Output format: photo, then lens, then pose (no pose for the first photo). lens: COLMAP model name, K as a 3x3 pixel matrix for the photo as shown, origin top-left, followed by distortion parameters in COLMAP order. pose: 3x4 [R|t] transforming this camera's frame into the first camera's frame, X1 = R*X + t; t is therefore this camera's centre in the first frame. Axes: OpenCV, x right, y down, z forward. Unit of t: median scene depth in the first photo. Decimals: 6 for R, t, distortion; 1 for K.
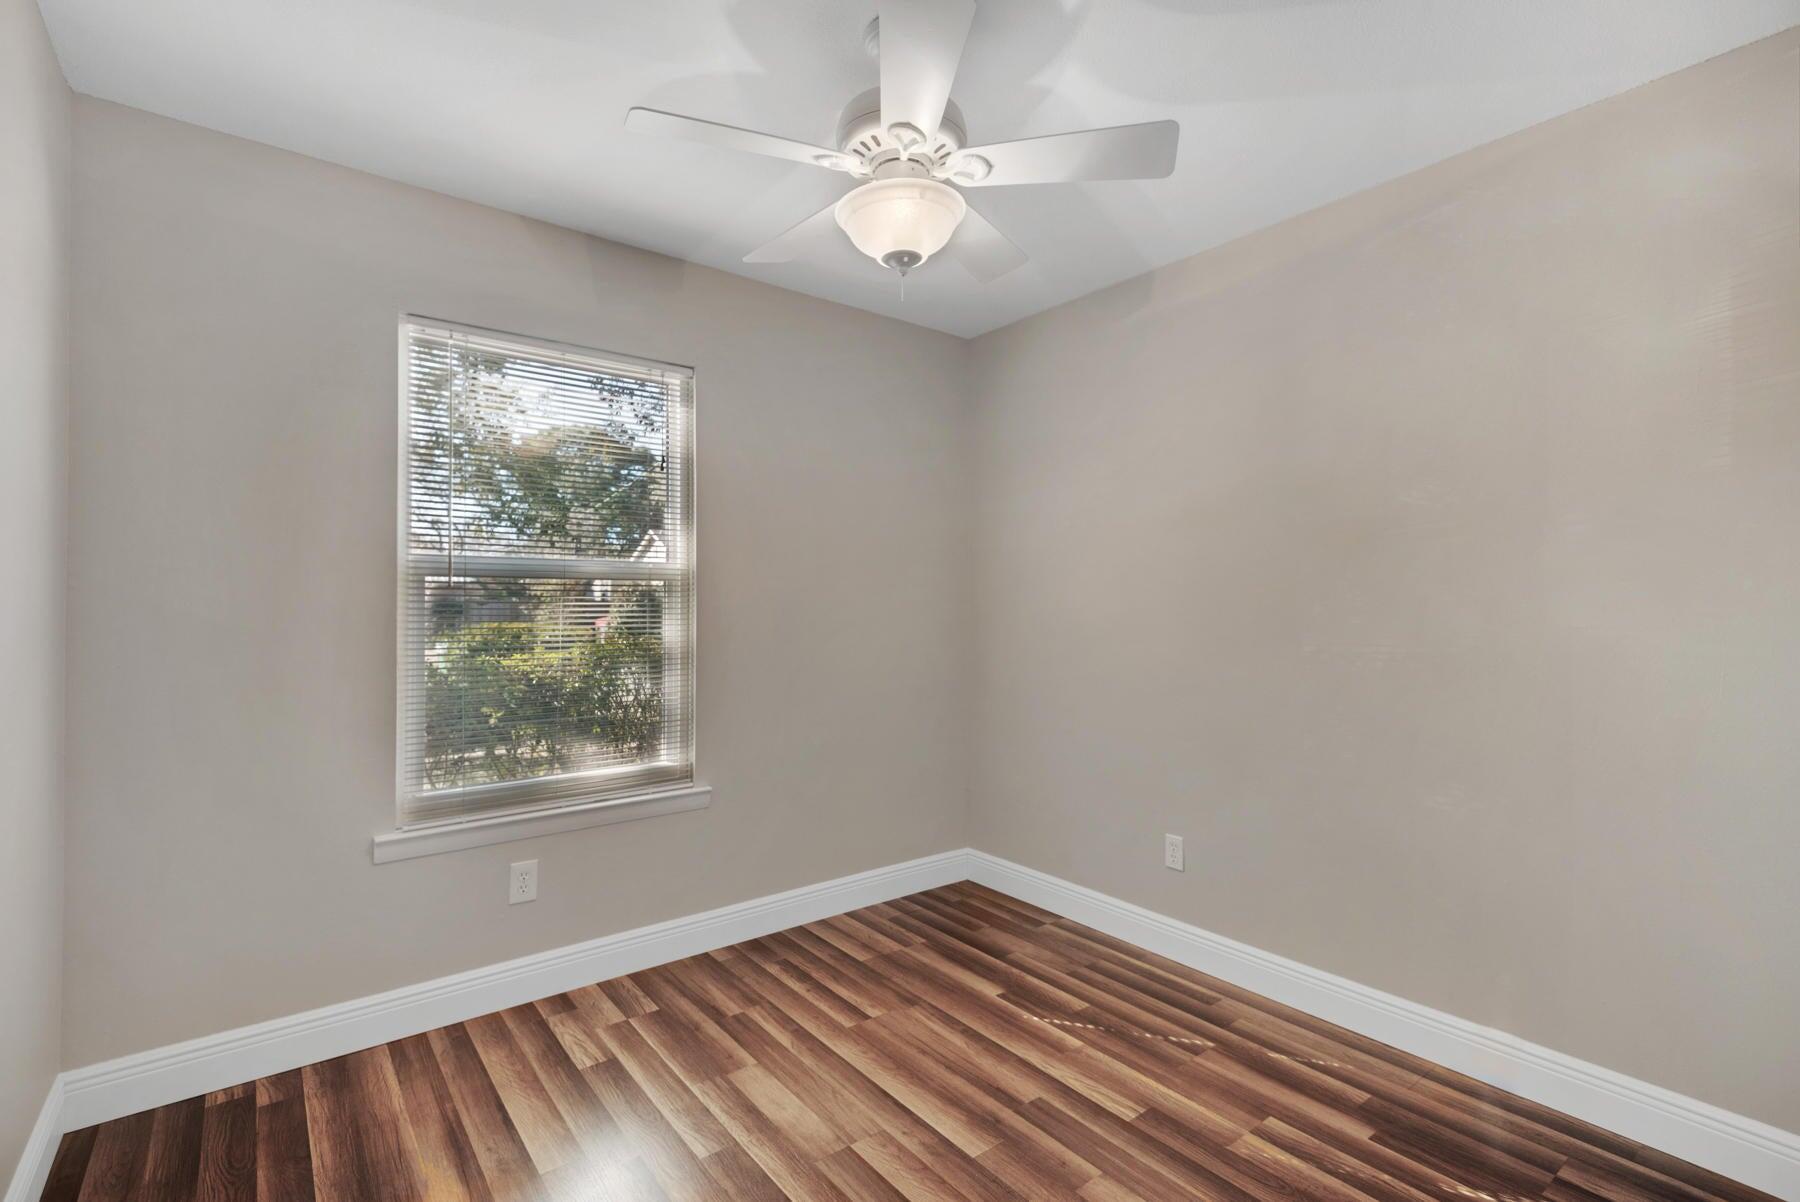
lens RADIAL K [[821.2, 0, 906.0], [0, 821.2, 605.1], [0, 0, 1]] dist [0.029060, -0.012980]
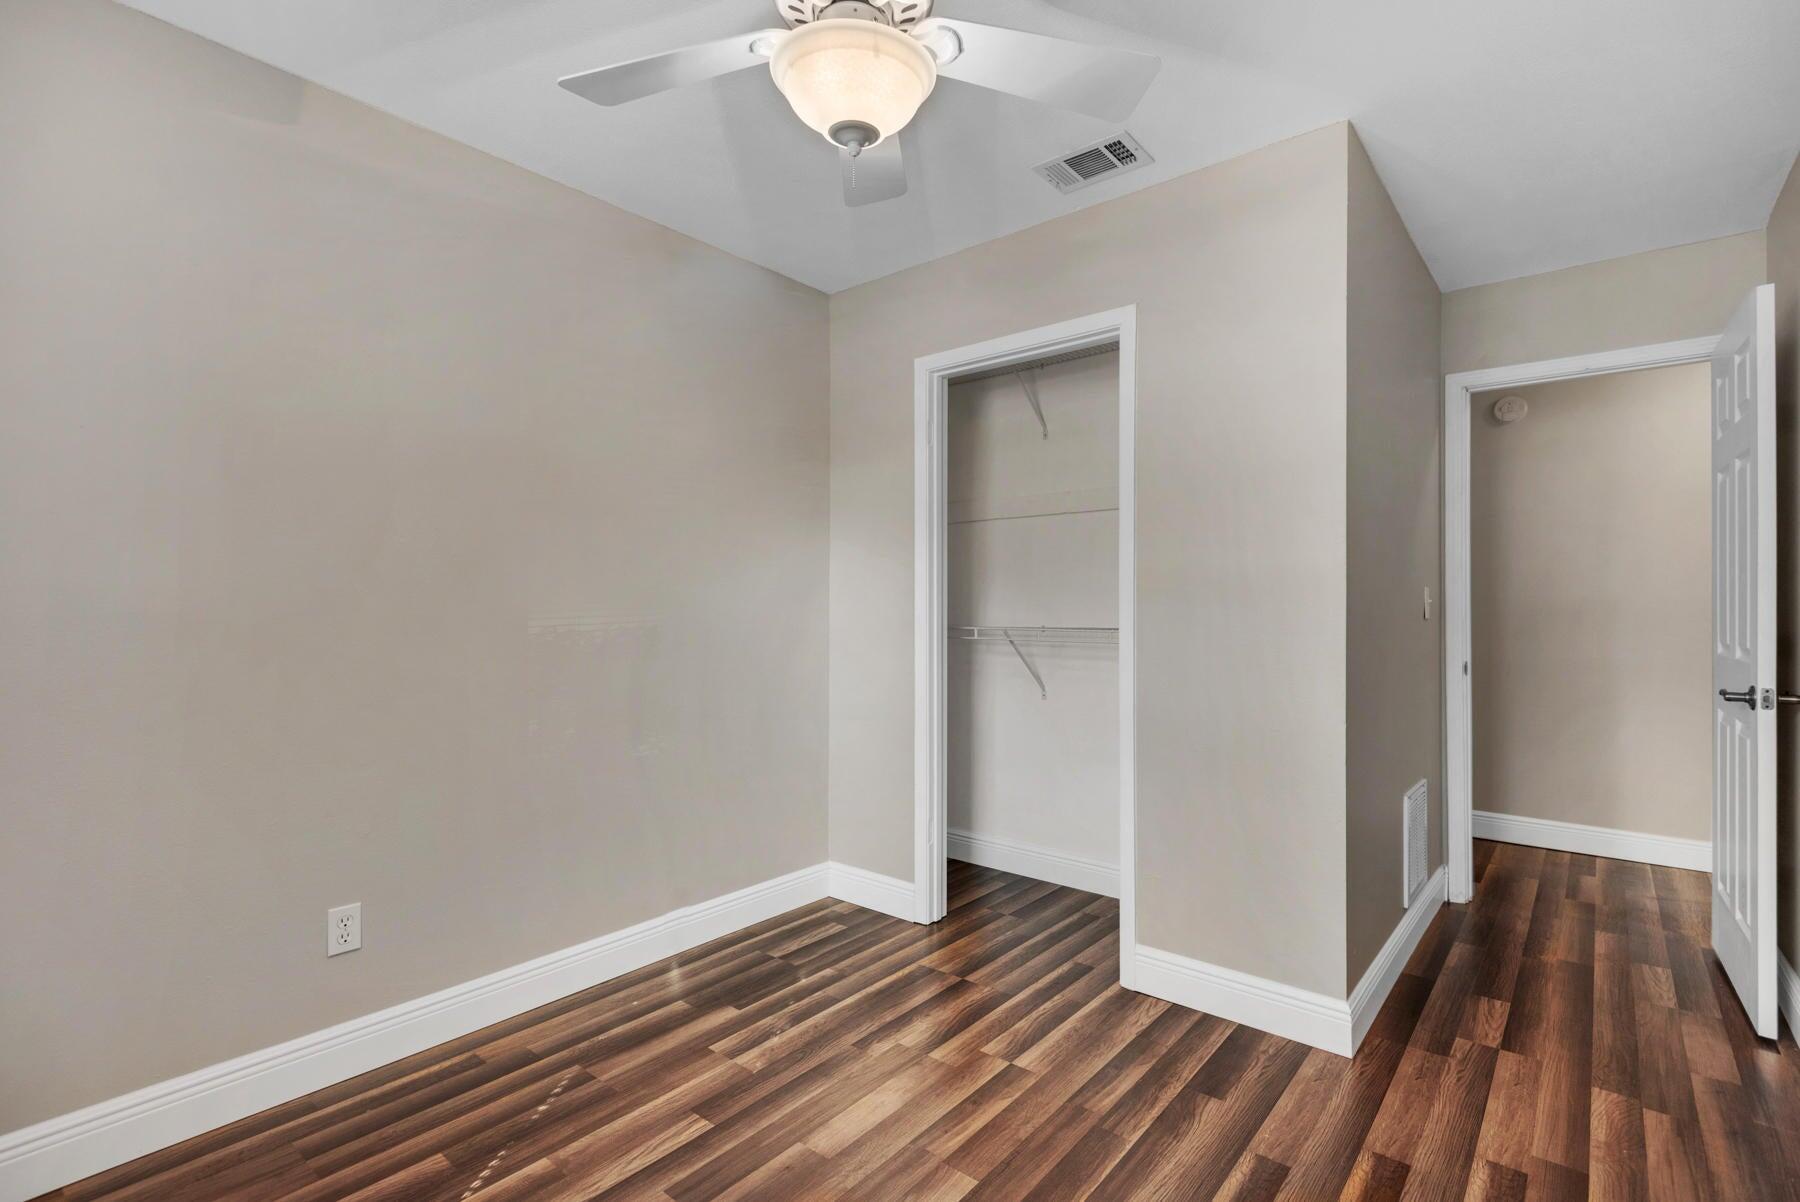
lens RADIAL K [[821.2, 0, 906.9], [0, 821.2, 603.6], [0, 0, 1]] dist [0.029060, -0.012980]
pose [[-0.202301, 0.005315, 0.979309, -0.606070], [-0.000205, 0.999985, -0.005470, 0.022488], [-0.979323, -0.001308, -0.202297, 0.827718]]
